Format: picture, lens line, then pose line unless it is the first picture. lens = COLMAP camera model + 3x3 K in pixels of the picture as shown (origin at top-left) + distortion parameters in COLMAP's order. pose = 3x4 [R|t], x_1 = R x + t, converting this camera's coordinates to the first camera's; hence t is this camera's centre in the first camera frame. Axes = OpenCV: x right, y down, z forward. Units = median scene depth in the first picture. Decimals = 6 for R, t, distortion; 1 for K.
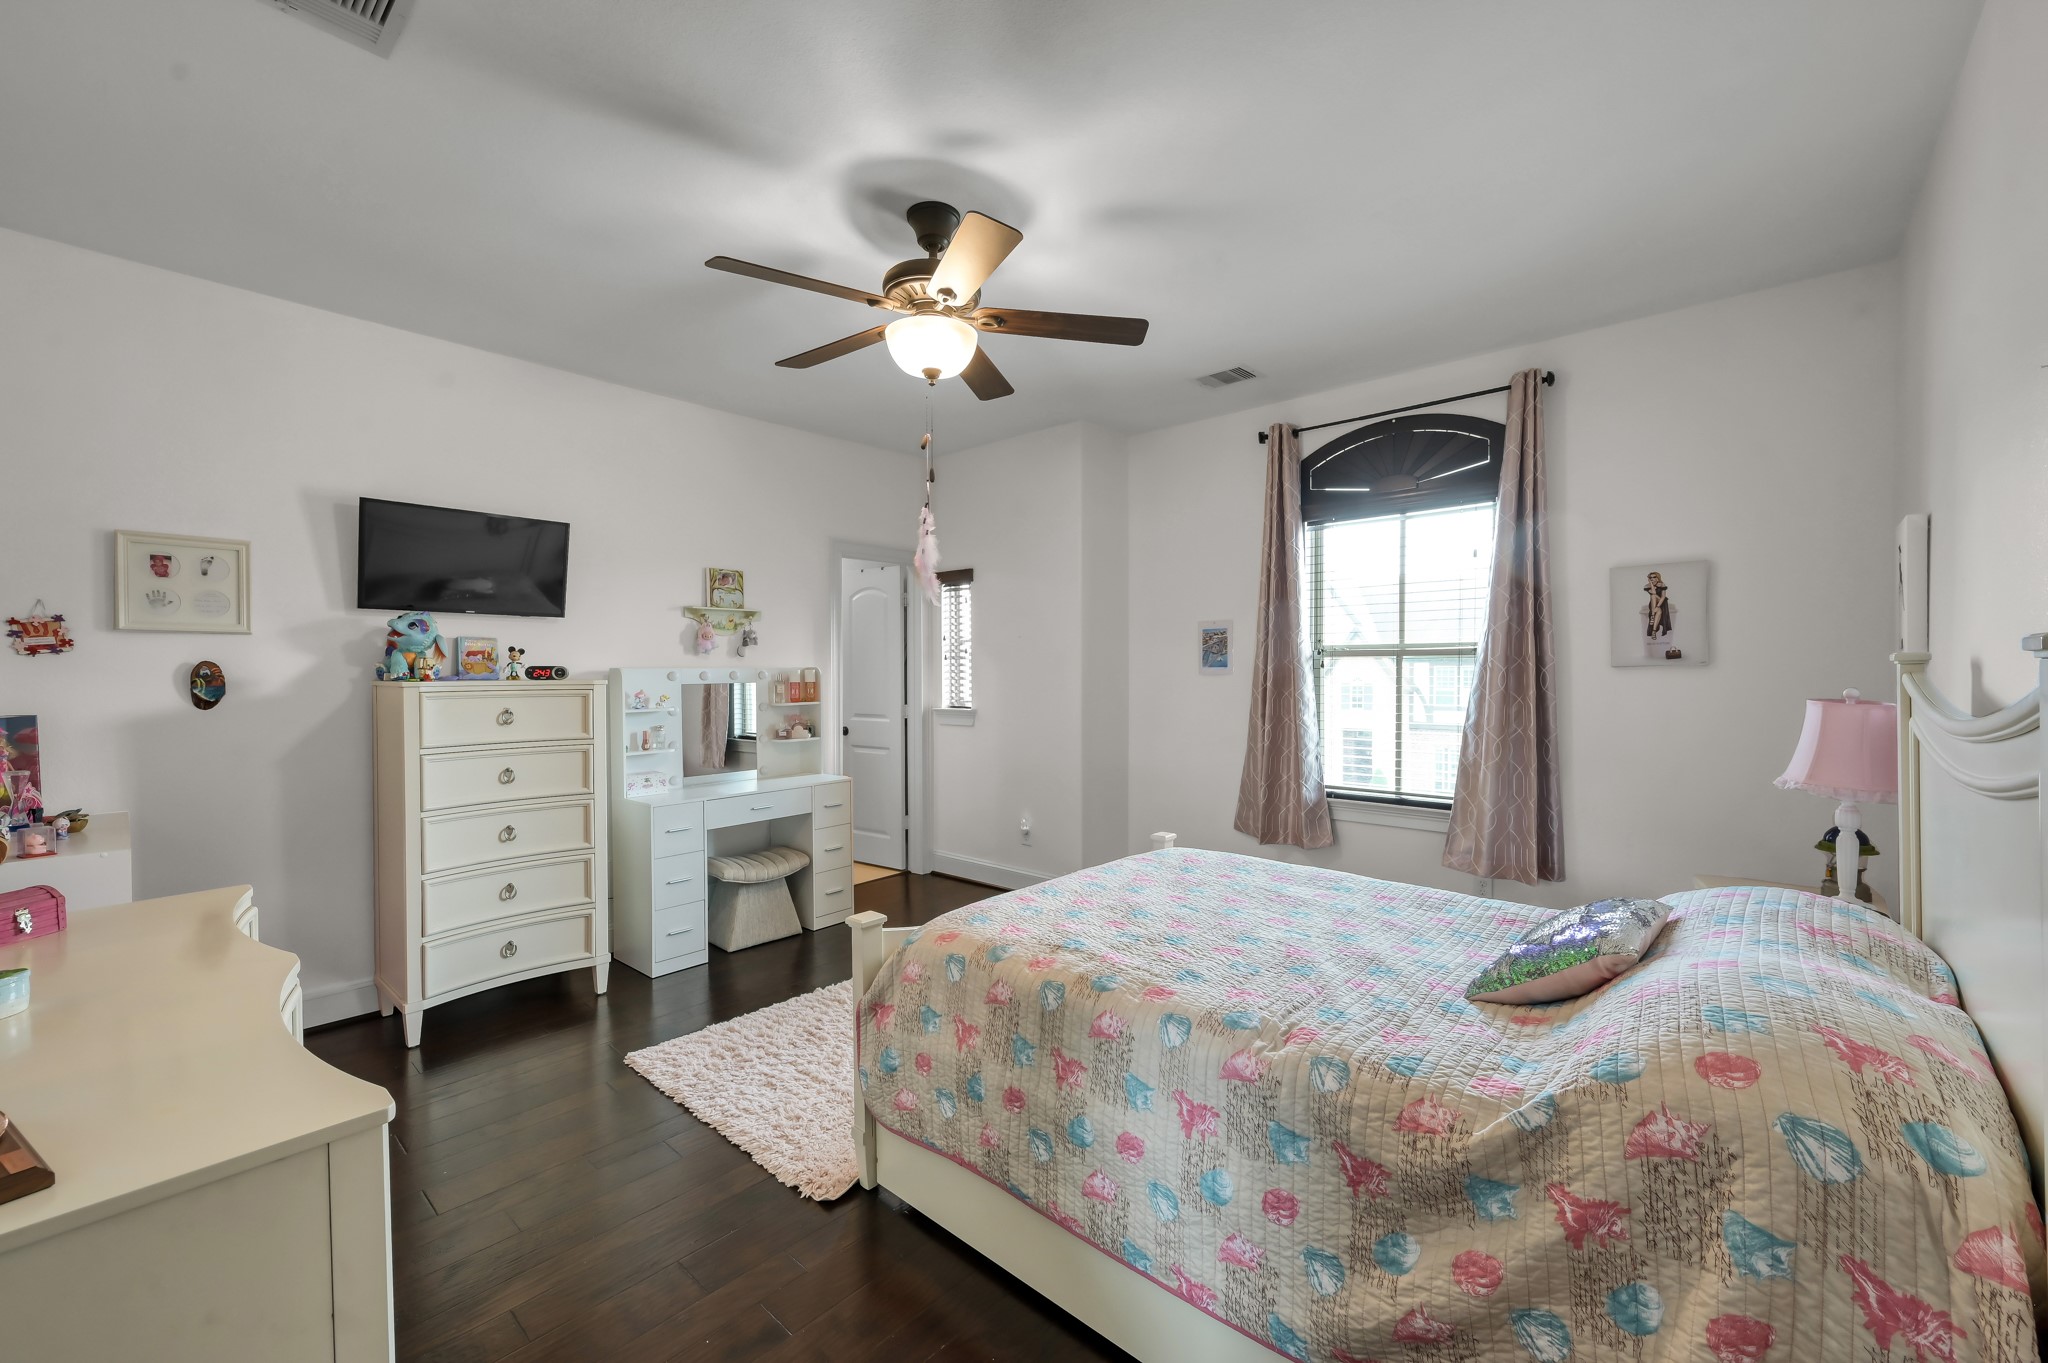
lens RADIAL K [[820.2, 0, 1021.5], [0, 820.2, 677.9], [0, 0, 1]] dist [0.002245, -0.000420]
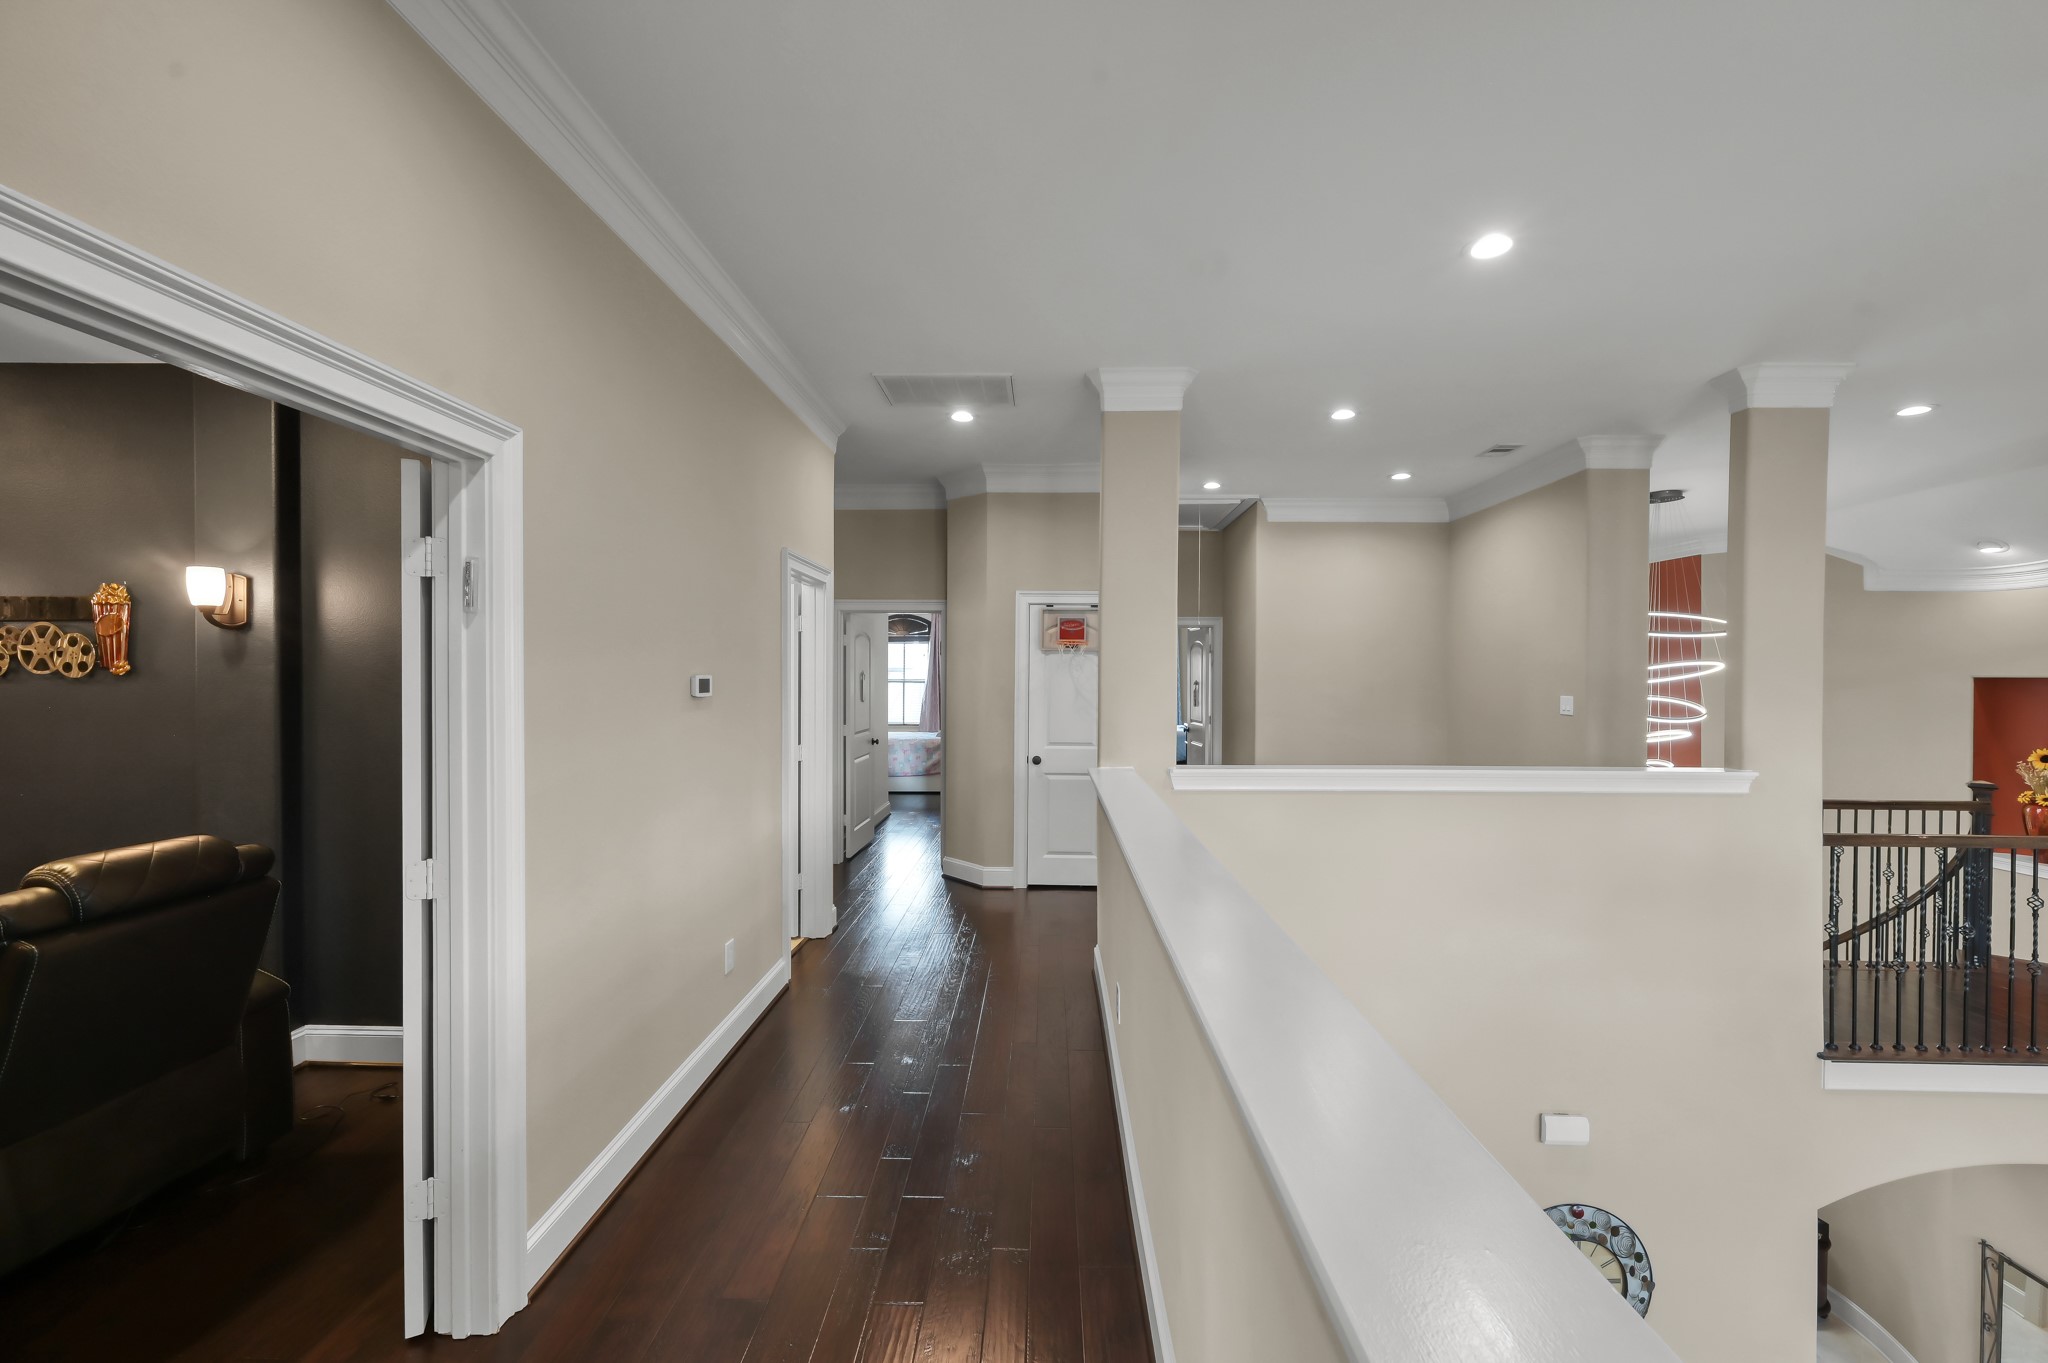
lens RADIAL K [[820.2, 0, 1023.4], [0, 820.2, 686.7], [0, 0, 1]] dist [0.002245, -0.000420]
pose [[0.759972, -0.000525, 0.649956, -1.566001], [0.000501, 1.000000, 0.000222, -0.009135], [-0.649956, 0.000157, 0.759972, -2.181756]]
